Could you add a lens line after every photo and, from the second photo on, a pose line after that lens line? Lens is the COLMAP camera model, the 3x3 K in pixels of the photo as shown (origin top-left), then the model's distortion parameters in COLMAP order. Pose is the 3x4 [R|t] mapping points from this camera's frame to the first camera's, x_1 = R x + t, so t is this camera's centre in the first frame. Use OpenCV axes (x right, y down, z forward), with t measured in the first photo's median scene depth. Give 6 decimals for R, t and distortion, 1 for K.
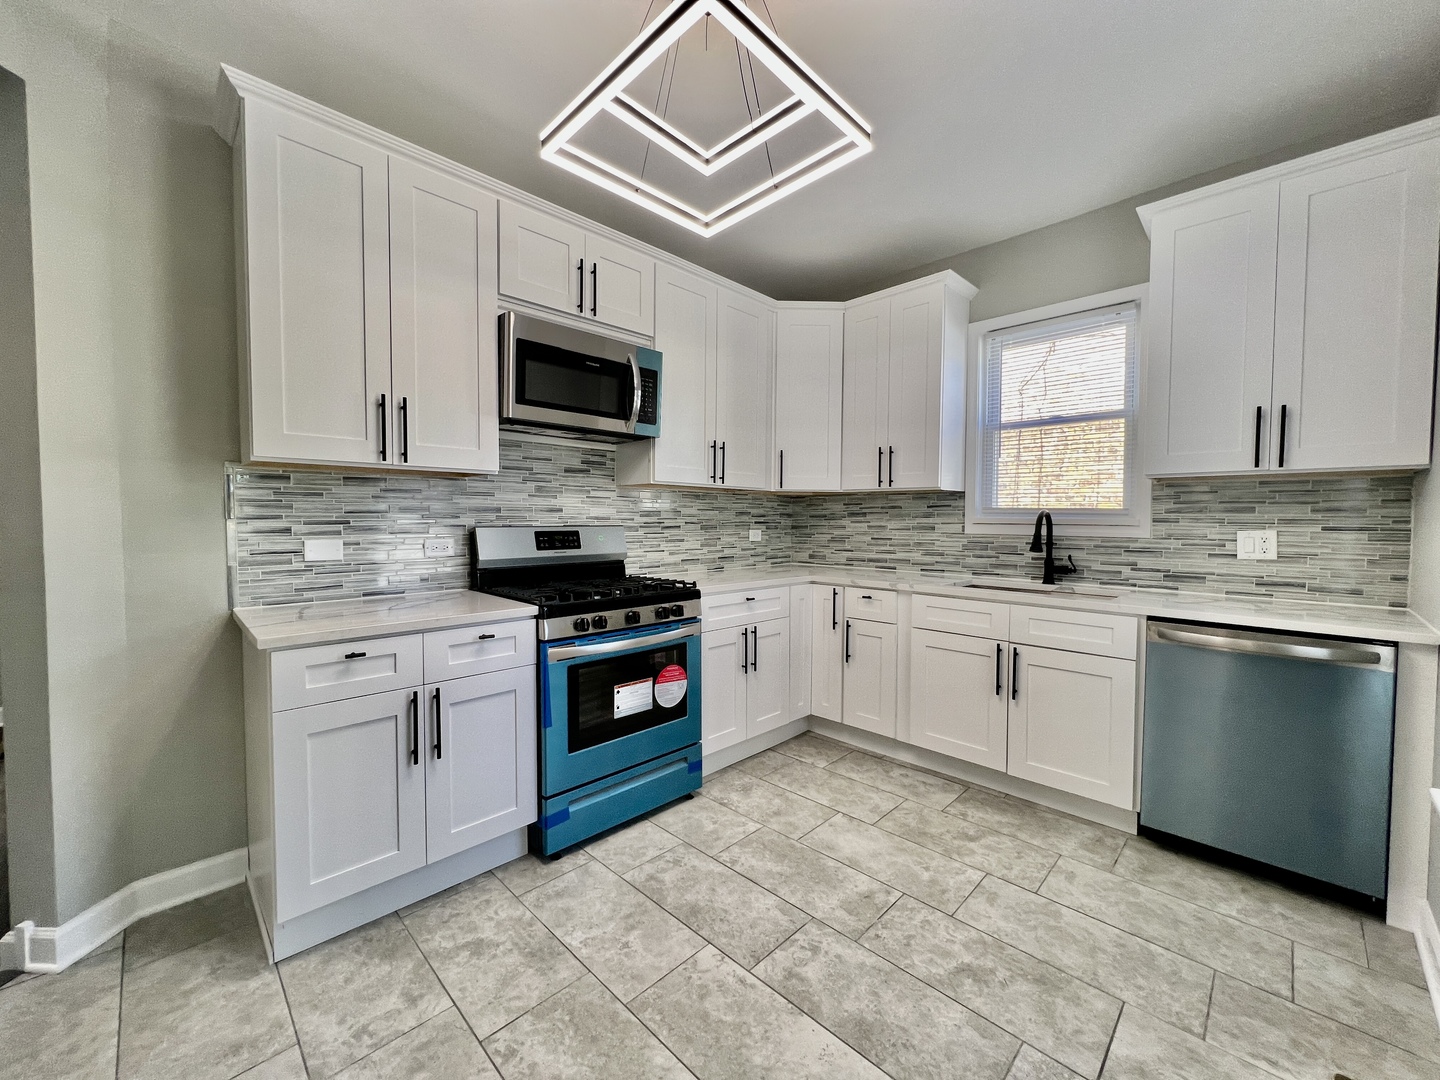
lens RADIAL K [[577.3, 0, 720.0], [0, 577.3, 538.6], [0, 0, 1]] dist [-0.001832, 0.000564]
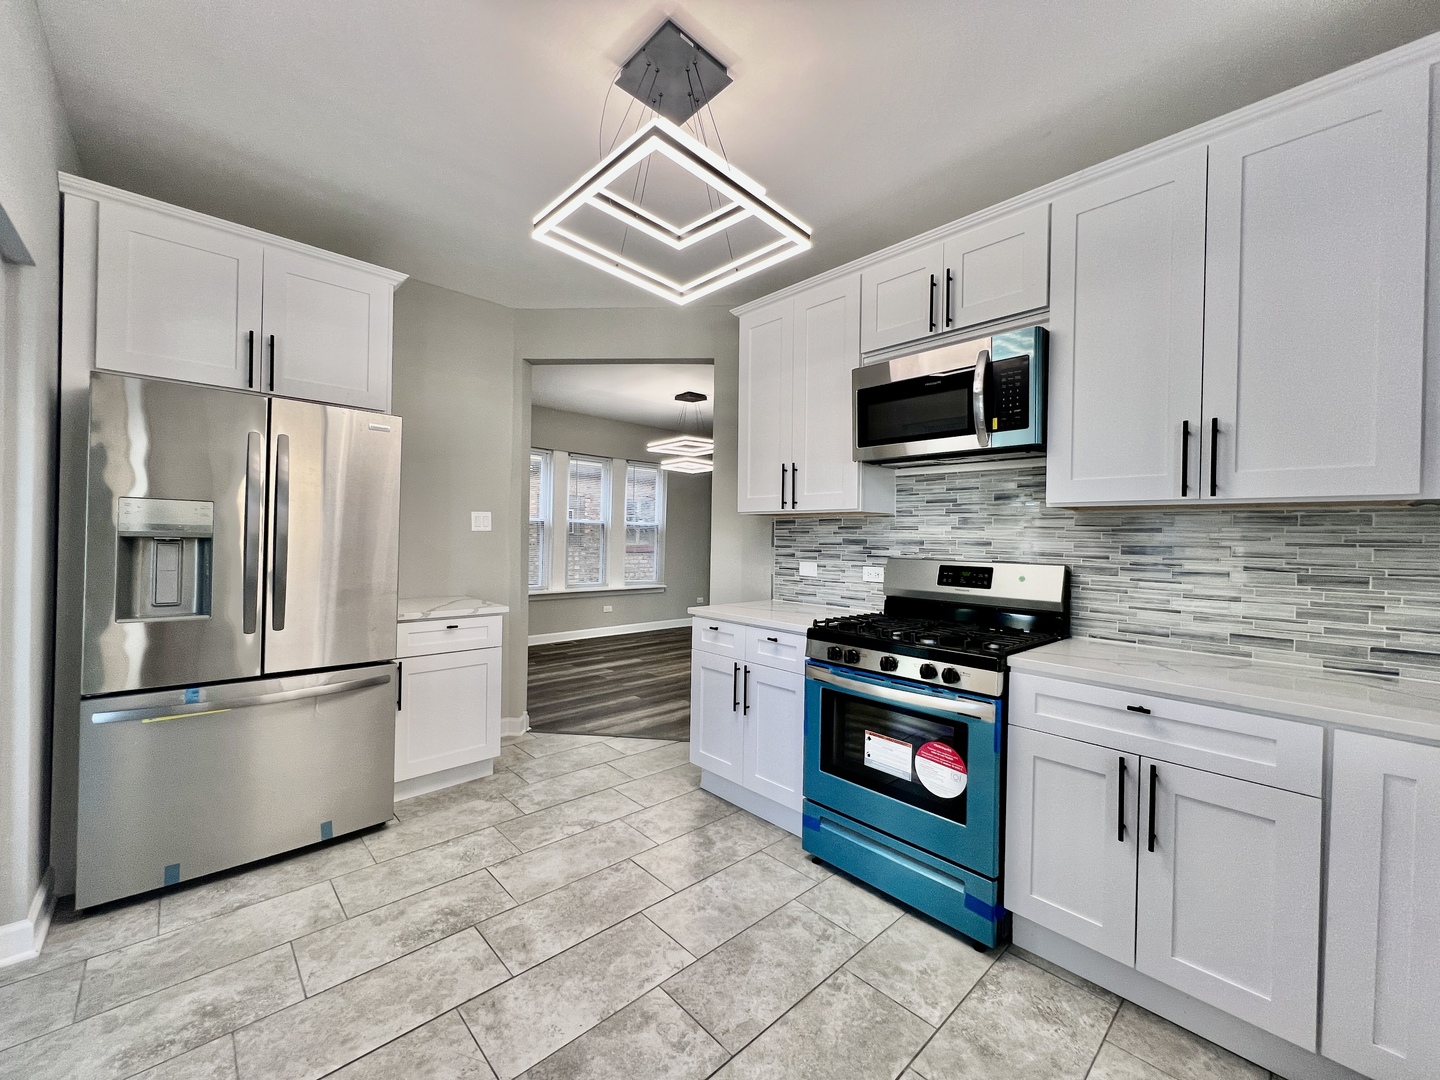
lens RADIAL K [[577.3, 0, 720.5], [0, 577.3, 540.2], [0, 0, 1]] dist [-0.001832, 0.000564]
pose [[-0.036929, 0.000417, -0.999318, 0.738159], [-0.052184, 0.998635, 0.002345, -0.042418], [0.997954, 0.052235, -0.036857, 0.751773]]
